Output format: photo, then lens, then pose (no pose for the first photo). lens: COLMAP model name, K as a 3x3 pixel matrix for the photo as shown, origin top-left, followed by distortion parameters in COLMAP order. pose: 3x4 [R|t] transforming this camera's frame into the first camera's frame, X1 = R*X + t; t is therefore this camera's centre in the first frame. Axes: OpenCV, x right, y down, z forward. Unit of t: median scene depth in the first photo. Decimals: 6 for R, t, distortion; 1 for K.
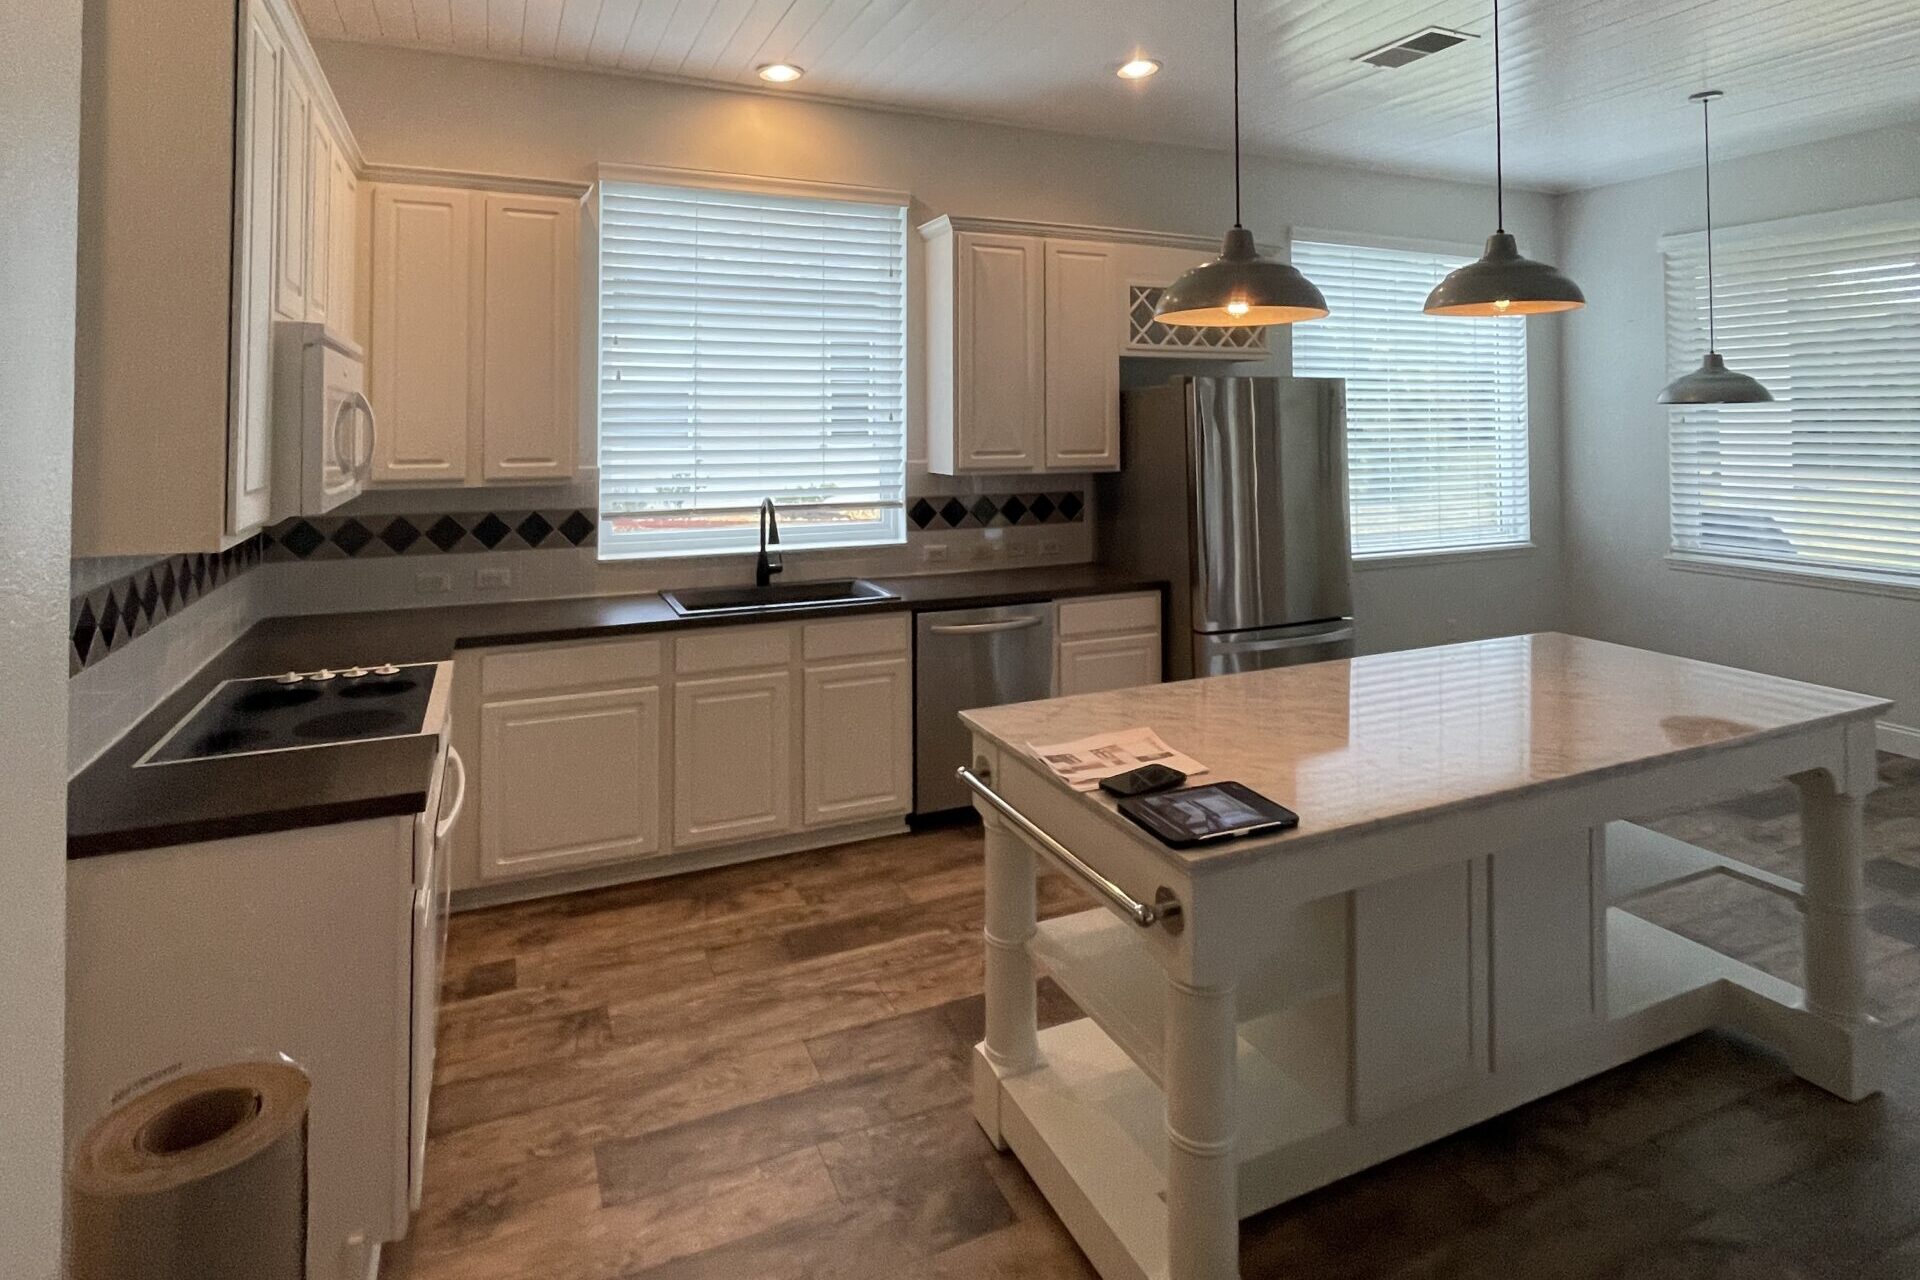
lens RADIAL K [[1026.8, 0, 956.4], [0, 1026.8, 385.7], [0, 0, 1]] dist [0.000319, -0.001435]
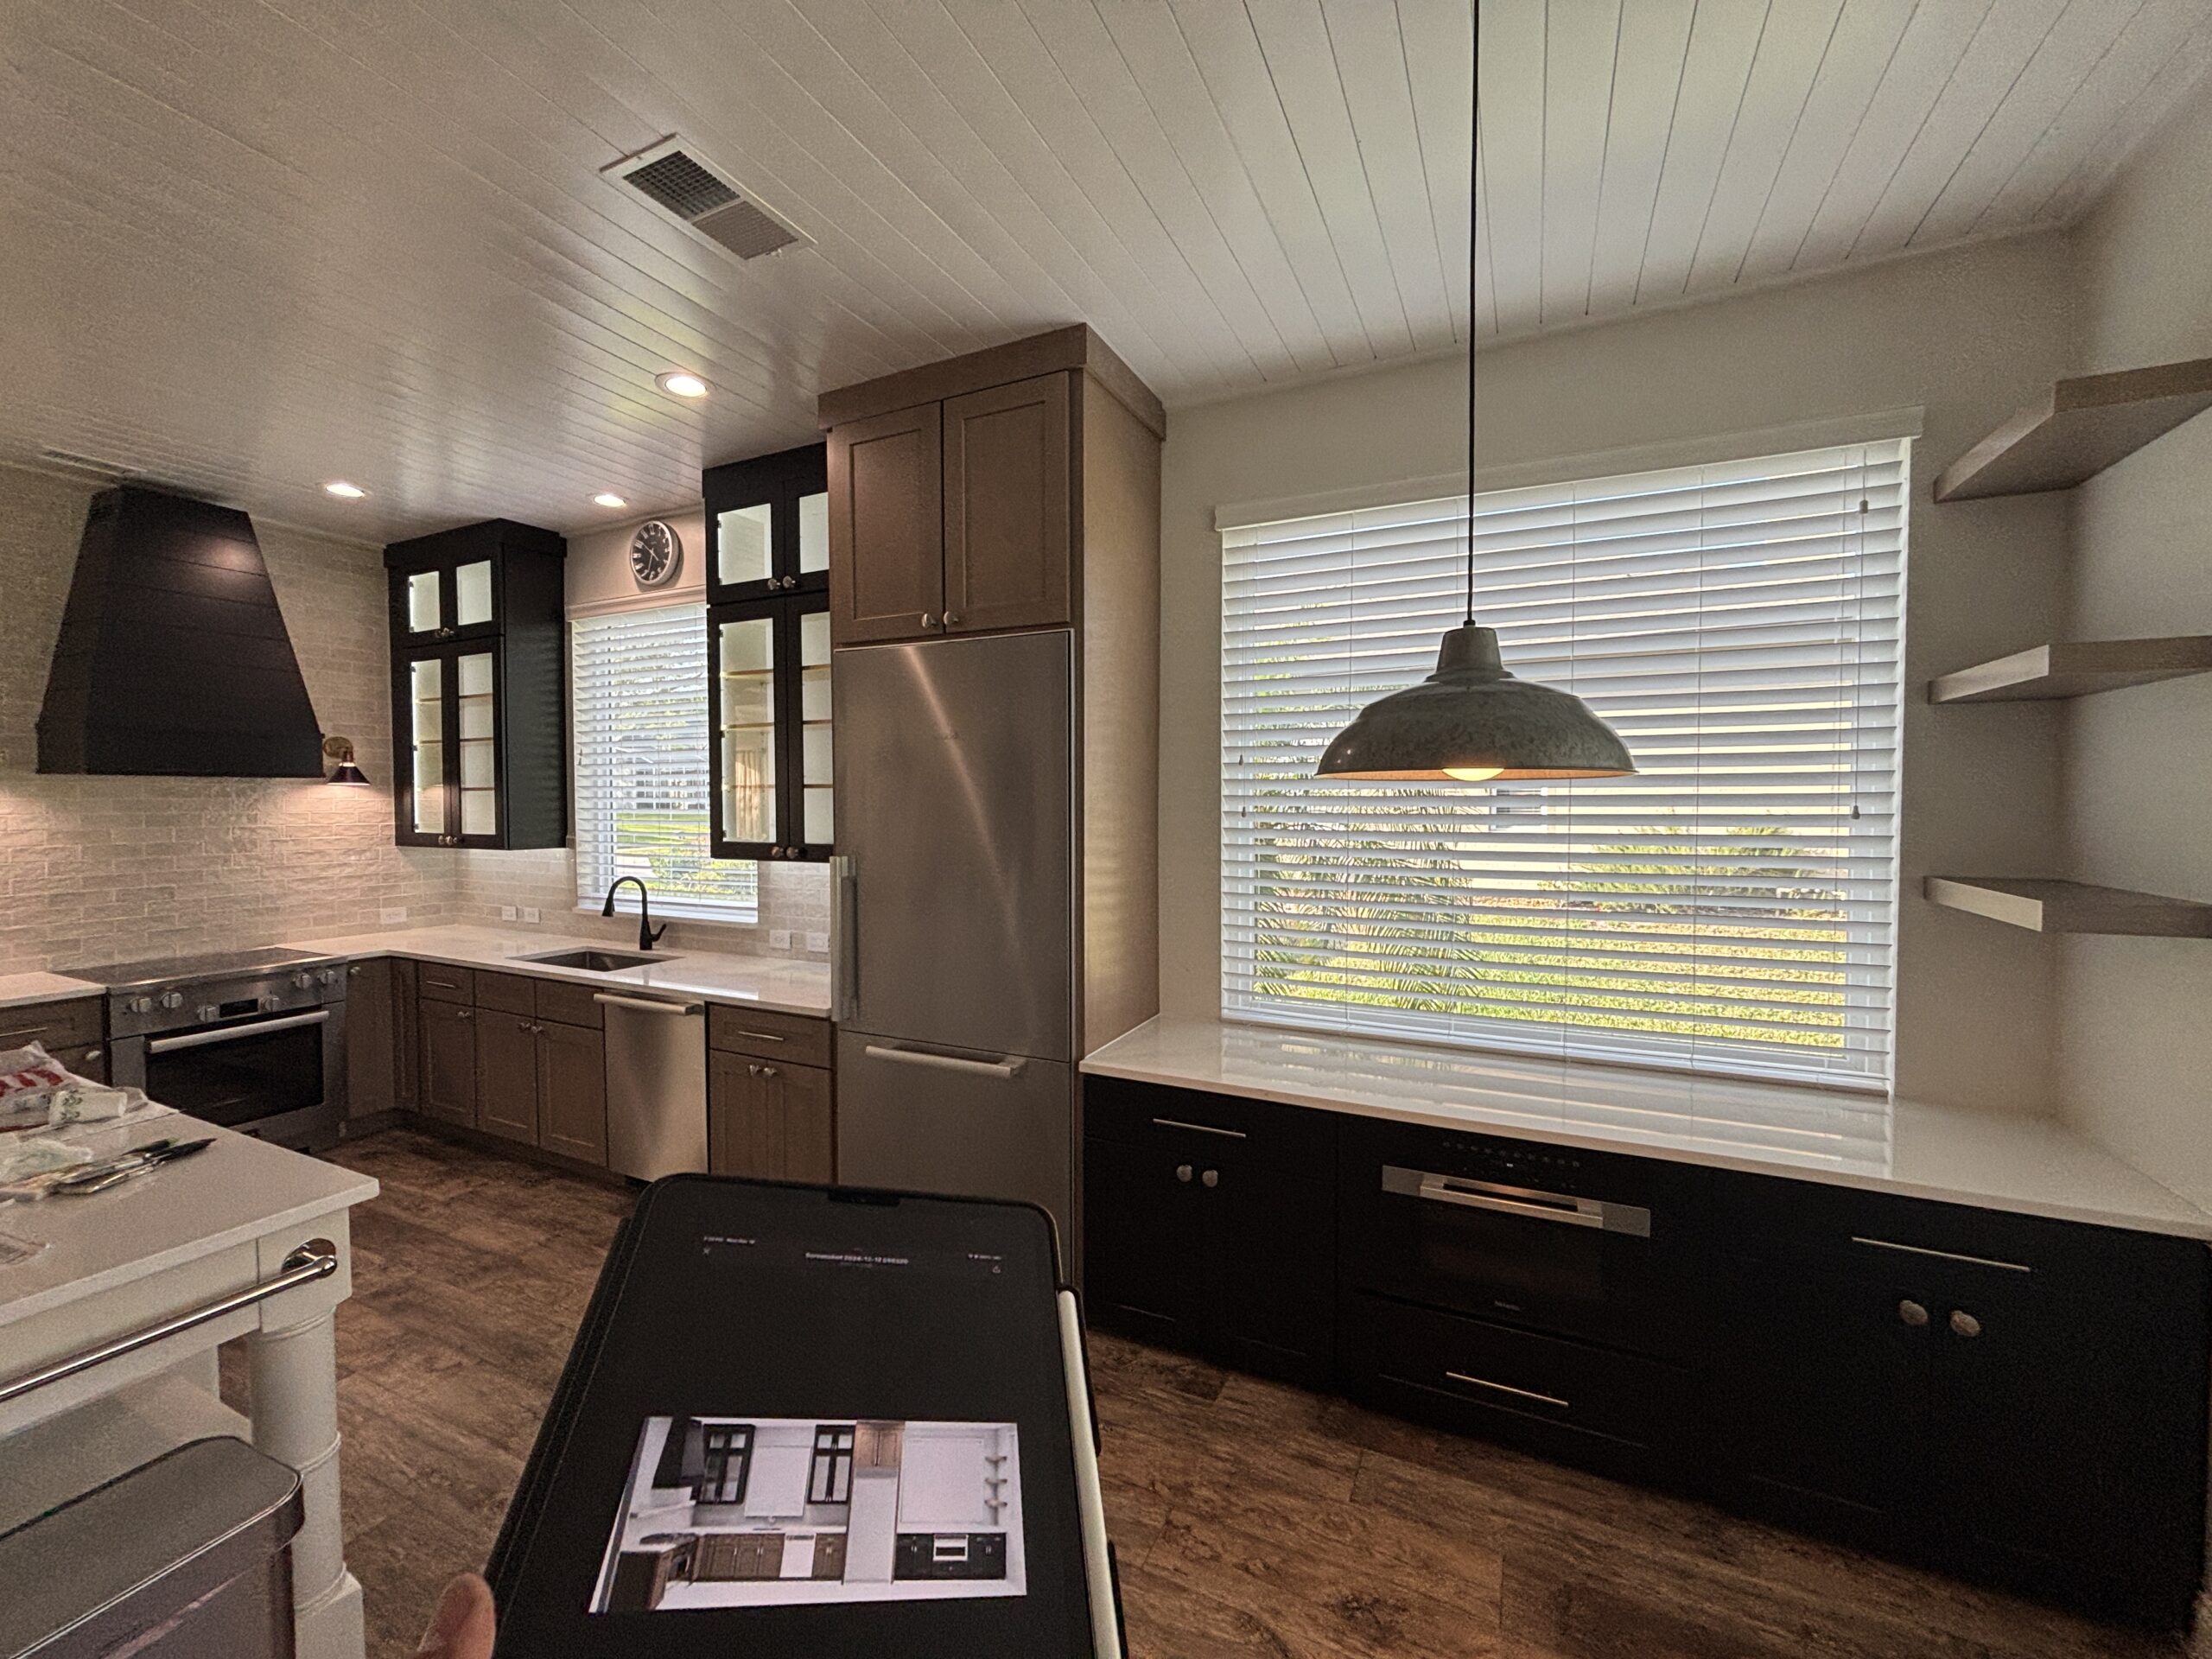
lens RADIAL K [[893.7, 0, 1101.8], [0, 893.7, 827.2], [0, 0, 1]] dist [-0.002696, 0.001751]
pose [[0.638438, 0.024674, -0.769277, 1.359102], [0.025556, 0.998255, 0.053228, 0.023595], [0.769249, -0.053643, 0.636694, 1.106526]]
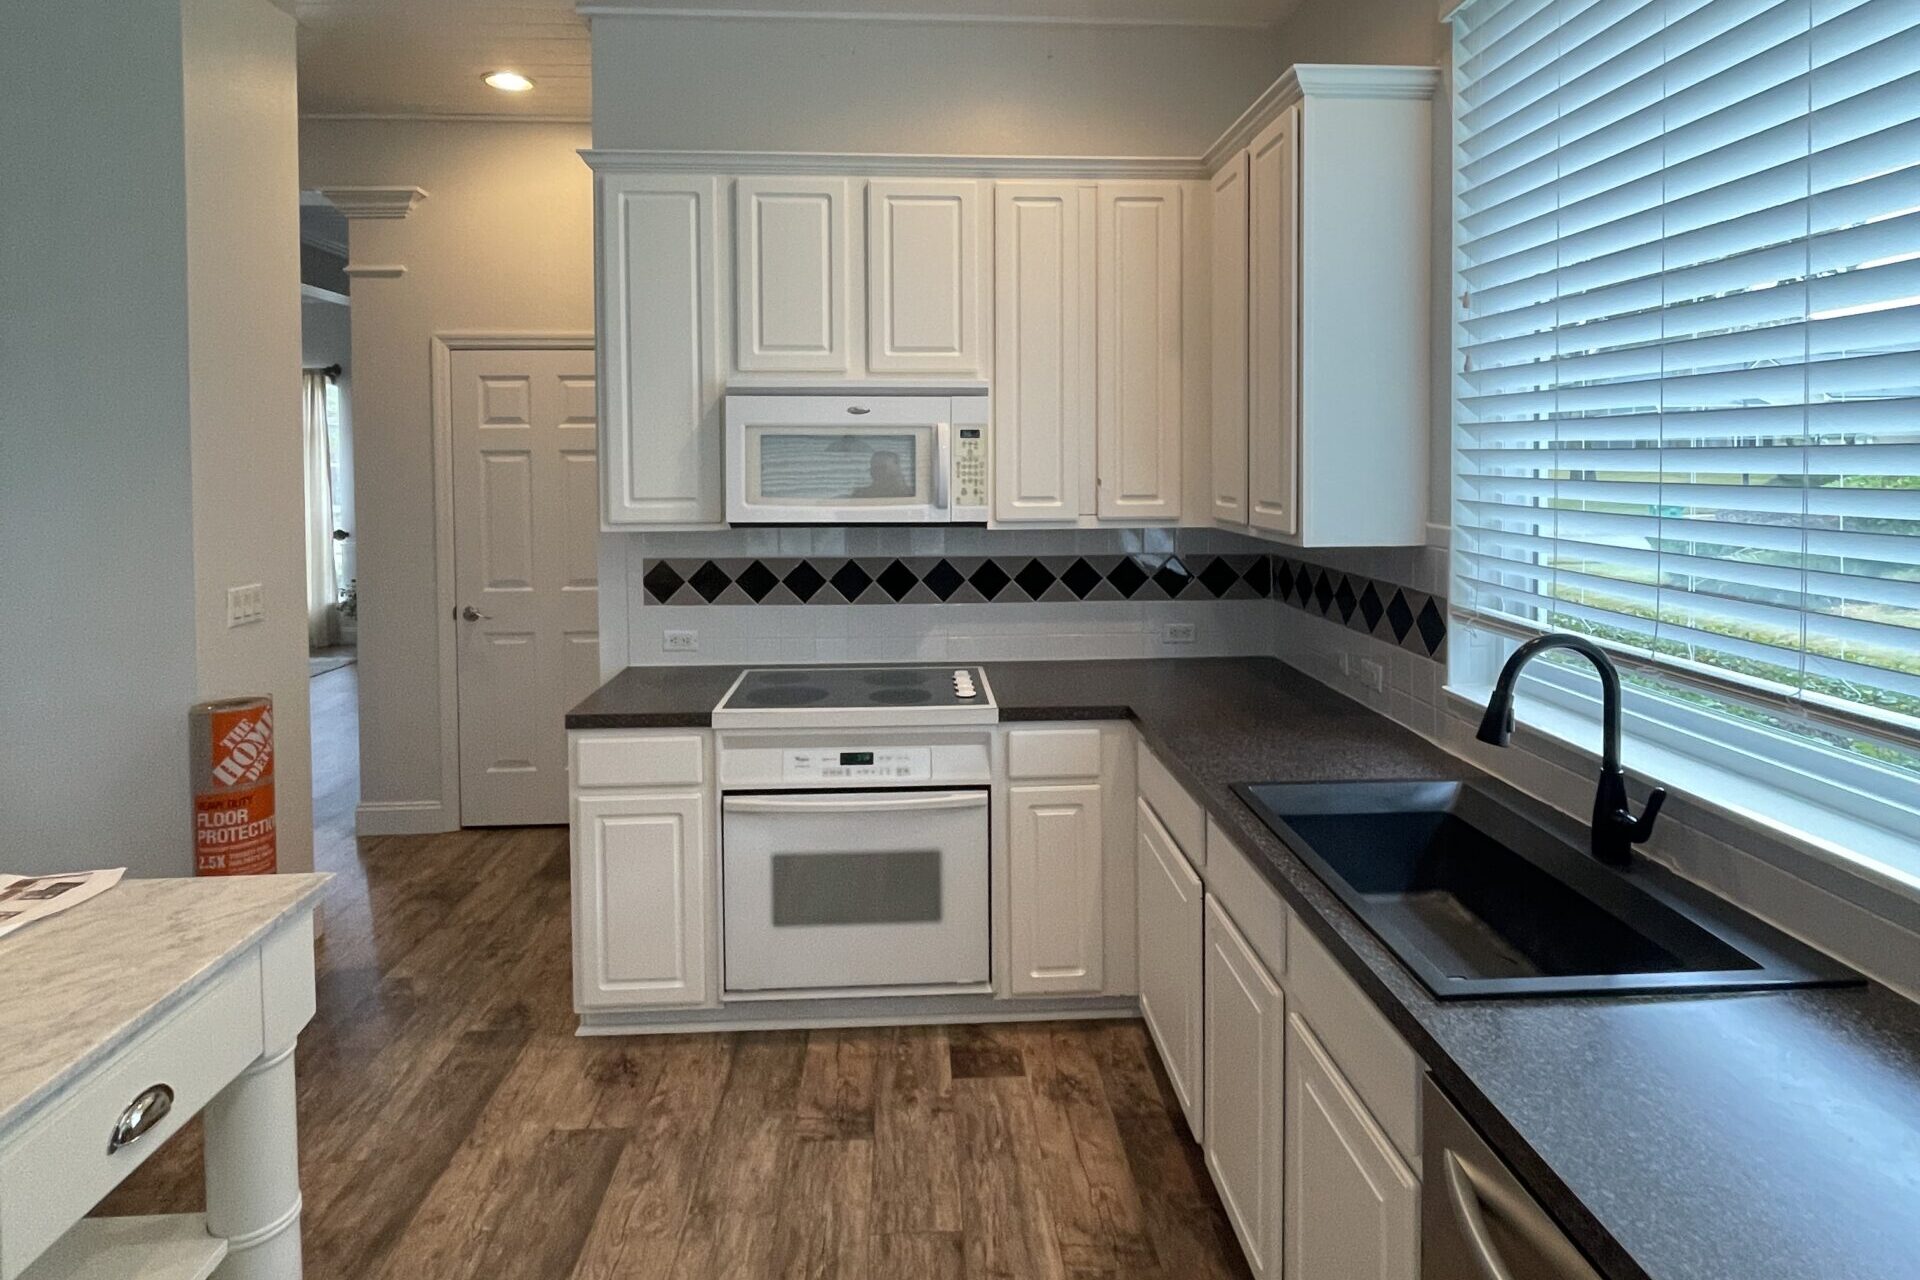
lens RADIAL K [[1026.8, 0, 961.2], [0, 1026.8, 486.4], [0, 0, 1]] dist [0.000319, -0.001435]
pose [[-0.355674, 0.027567, -0.934203, 0.396297], [0.036727, 0.999205, 0.015502, 0.051503], [0.933888, -0.028797, -0.356404, 1.332521]]
